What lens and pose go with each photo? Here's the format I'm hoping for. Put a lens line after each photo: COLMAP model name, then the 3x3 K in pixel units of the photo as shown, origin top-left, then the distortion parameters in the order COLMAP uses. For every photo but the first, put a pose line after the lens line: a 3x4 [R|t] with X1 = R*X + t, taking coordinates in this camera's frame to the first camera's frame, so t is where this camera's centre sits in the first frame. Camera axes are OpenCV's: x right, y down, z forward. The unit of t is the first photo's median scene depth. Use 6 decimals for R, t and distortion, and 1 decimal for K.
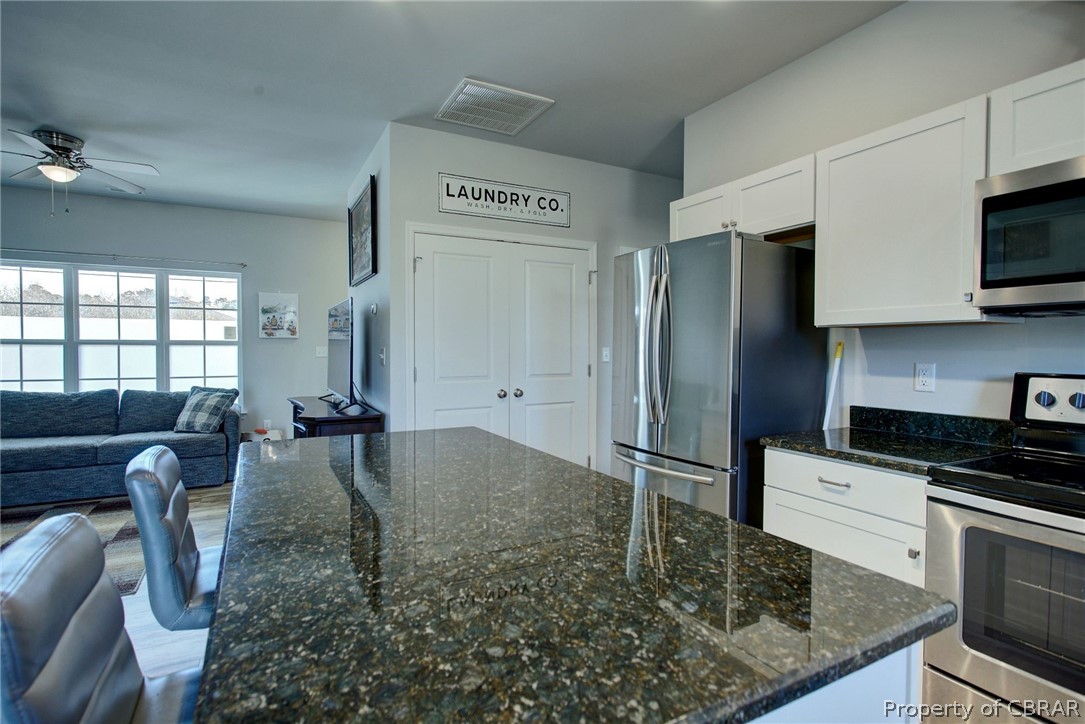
lens RADIAL K [[527.3, 0, 540.9], [0, 527.3, 361.9], [0, 0, 1]] dist [0.002016, 0.001813]
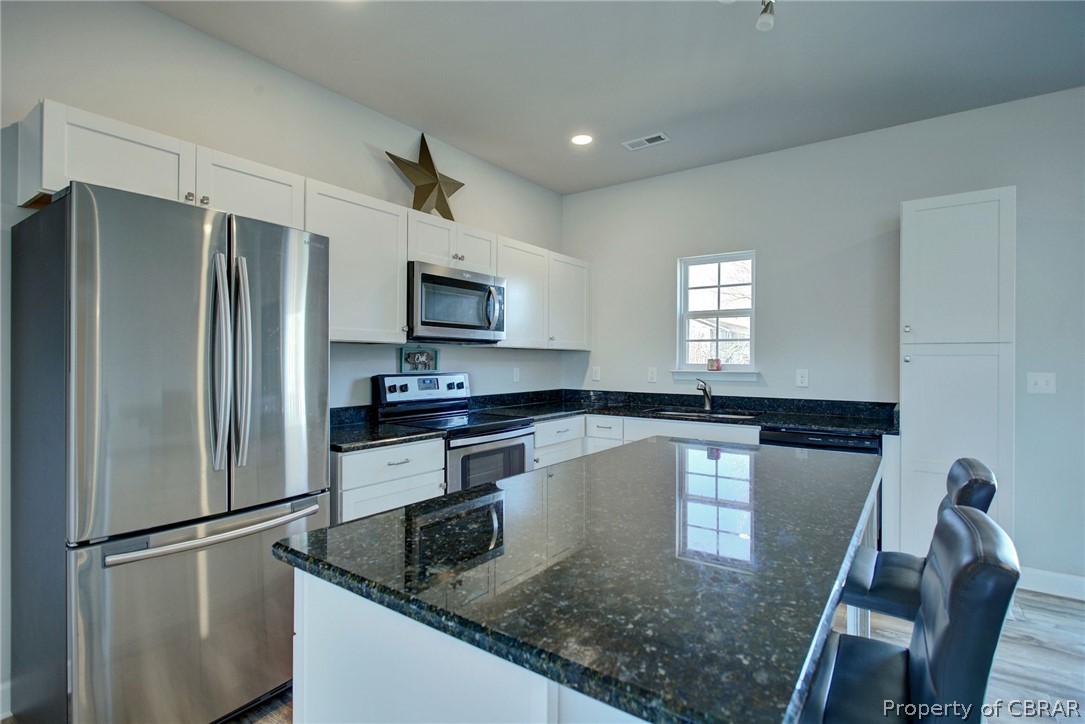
lens RADIAL K [[527.3, 0, 541.8], [0, 527.3, 361.0], [0, 0, 1]] dist [0.002016, 0.001813]
pose [[-0.445531, -0.010203, 0.895209, -0.762500], [0.011180, 0.999794, 0.016959, -0.042827], [-0.895197, 0.017565, -0.445325, 1.233256]]
